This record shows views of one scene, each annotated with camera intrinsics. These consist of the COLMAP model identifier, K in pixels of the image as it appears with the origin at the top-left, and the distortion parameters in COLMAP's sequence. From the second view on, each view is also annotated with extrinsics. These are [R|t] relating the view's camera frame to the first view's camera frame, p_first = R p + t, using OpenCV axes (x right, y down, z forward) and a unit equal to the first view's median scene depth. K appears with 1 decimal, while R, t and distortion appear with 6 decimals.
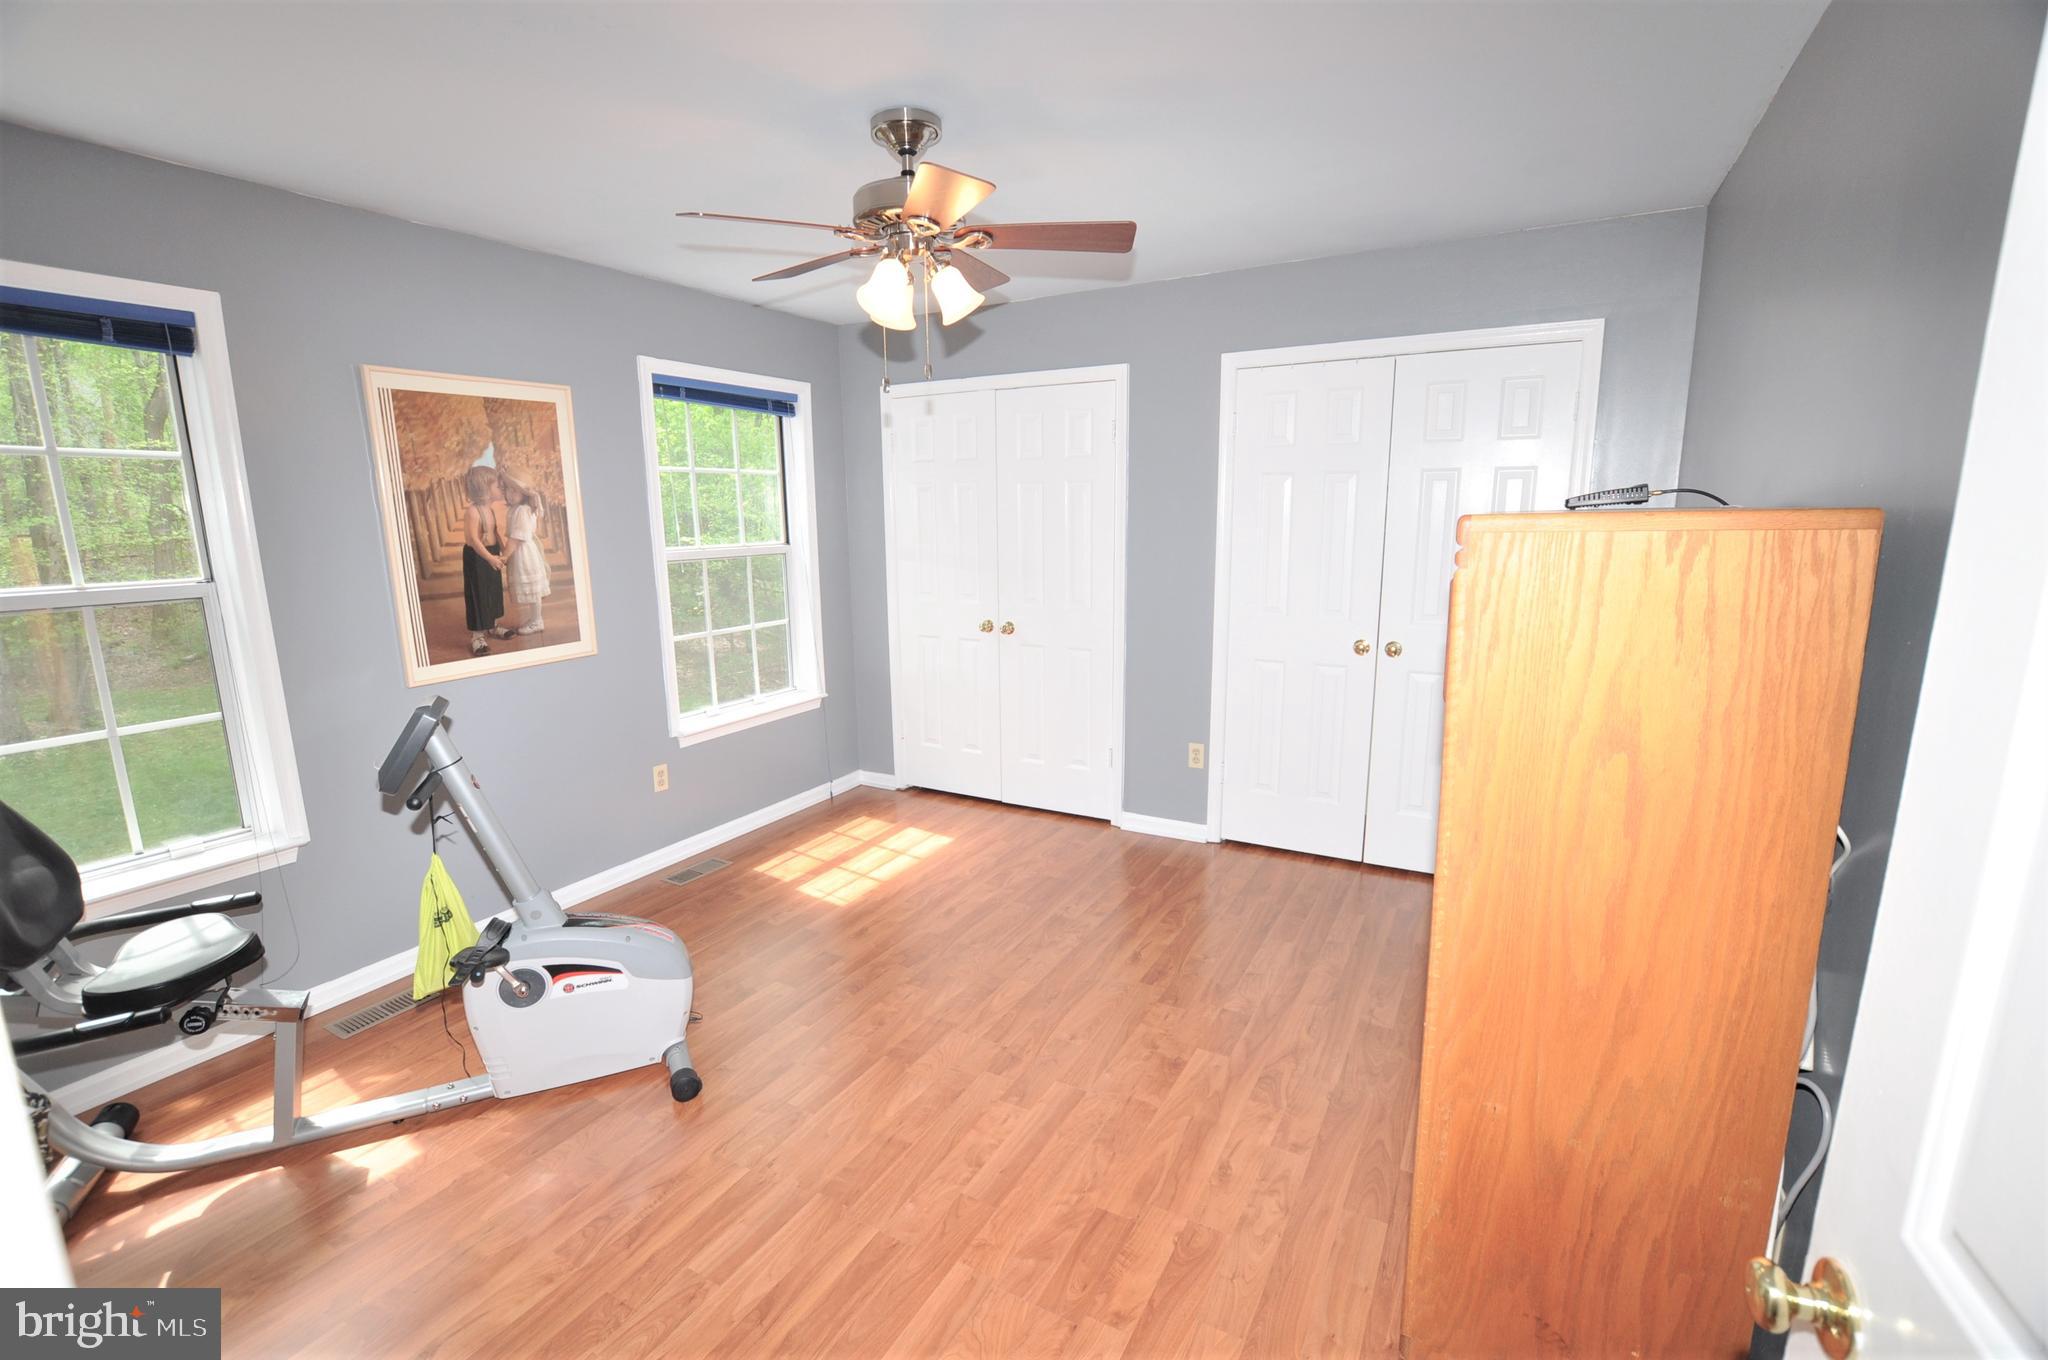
lens RADIAL K [[902.4, 0, 1017.9], [0, 902.4, 689.1], [0, 0, 1]] dist [-0.023676, 0.000428]
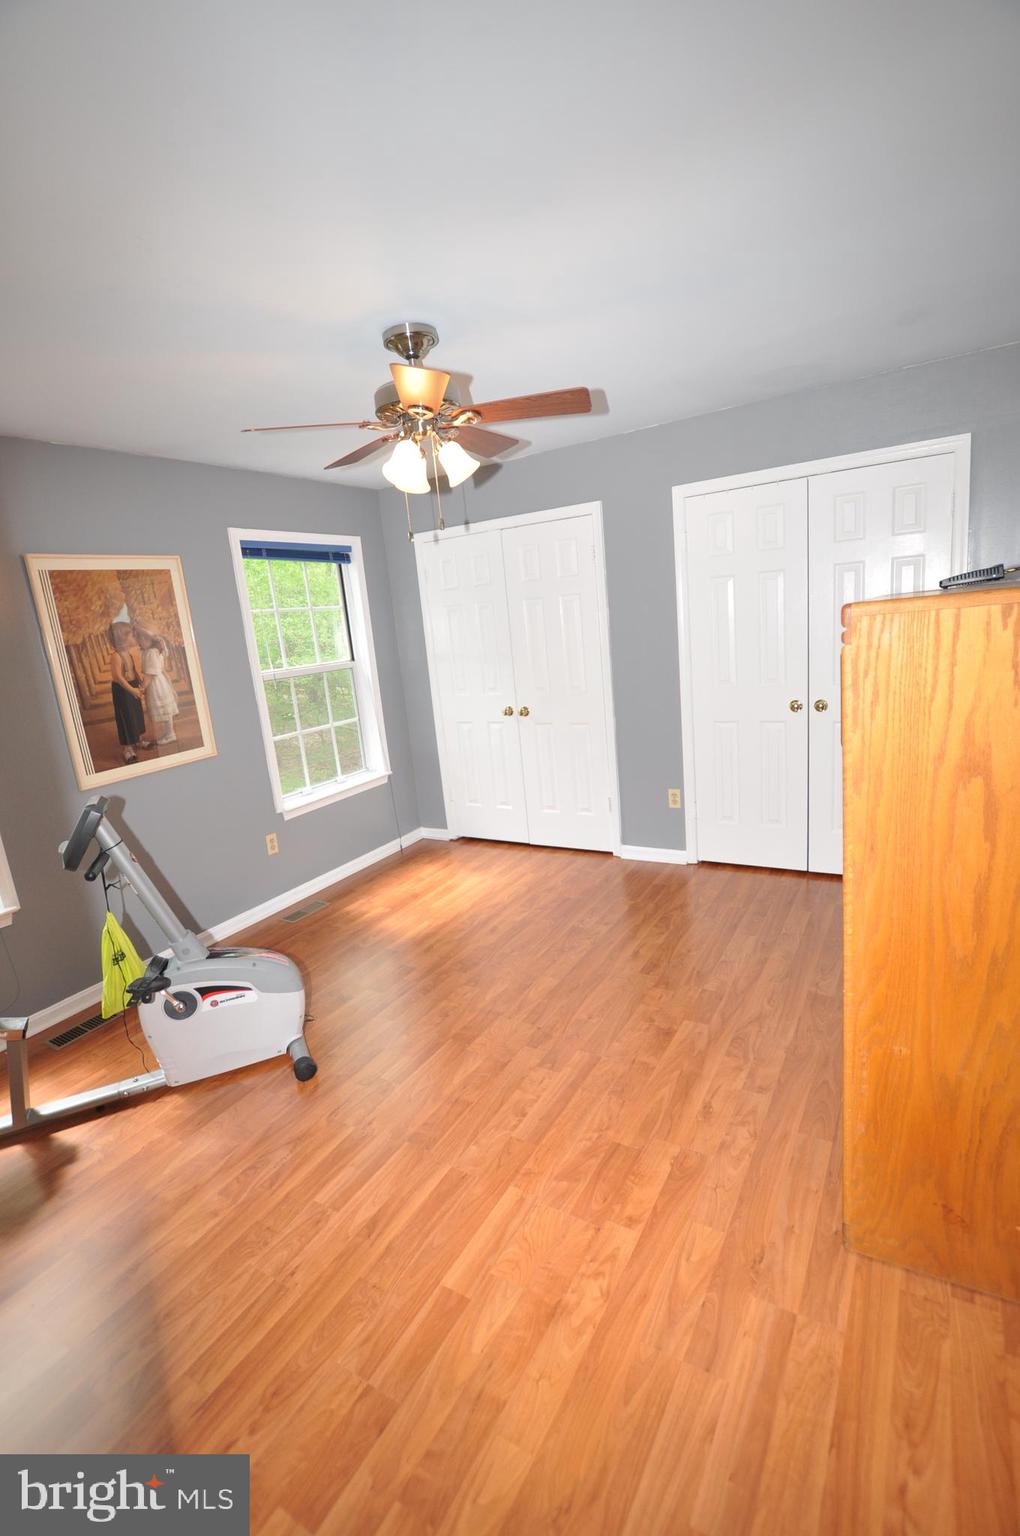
lens RADIAL K [[694.1, 0, 516.6], [0, 694.1, 776.2], [0, 0, 1]] dist [-0.022683, 0.000639]
pose [[0.996469, -0.073154, -0.041209, 0.026193], [0.074295, 0.996874, 0.026862, -0.004019], [0.039115, -0.029829, 0.998789, -0.018628]]
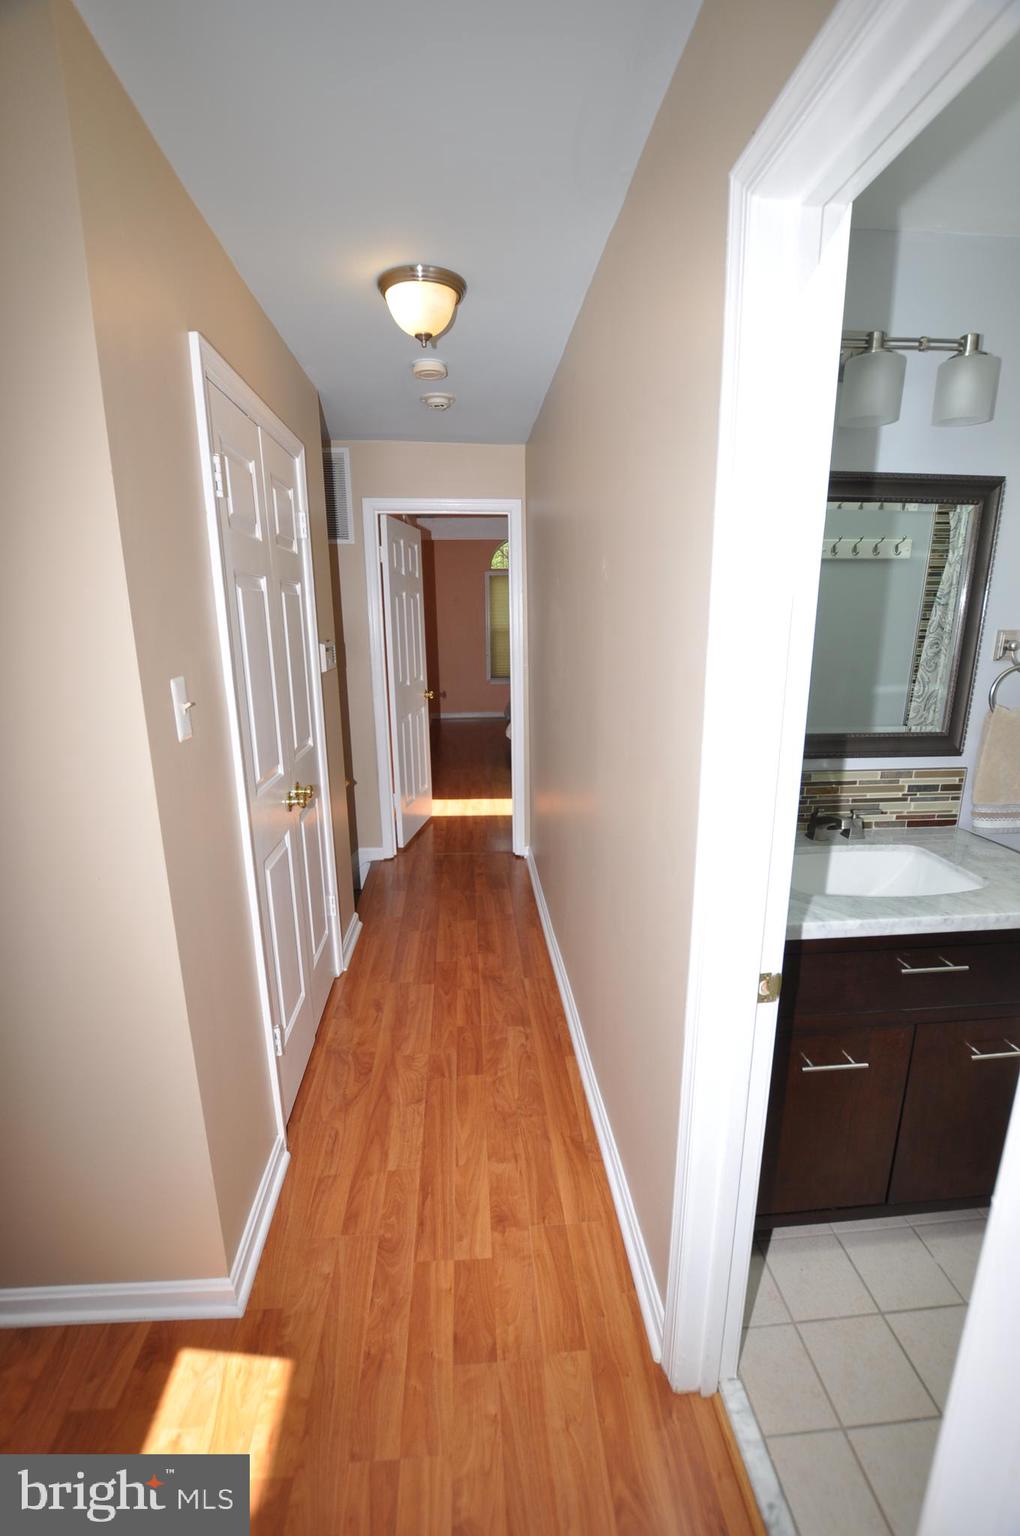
lens RADIAL K [[676.8, 0, 510.0], [0, 676.8, 768.0], [0, 0, 1]] dist [-0.023676, 0.000428]
pose [[-0.830982, 0.146503, -0.536661, 0.553075], [-0.097742, 0.911241, 0.400108, -0.337544], [0.547645, 0.384937, -0.742906, 1.572958]]
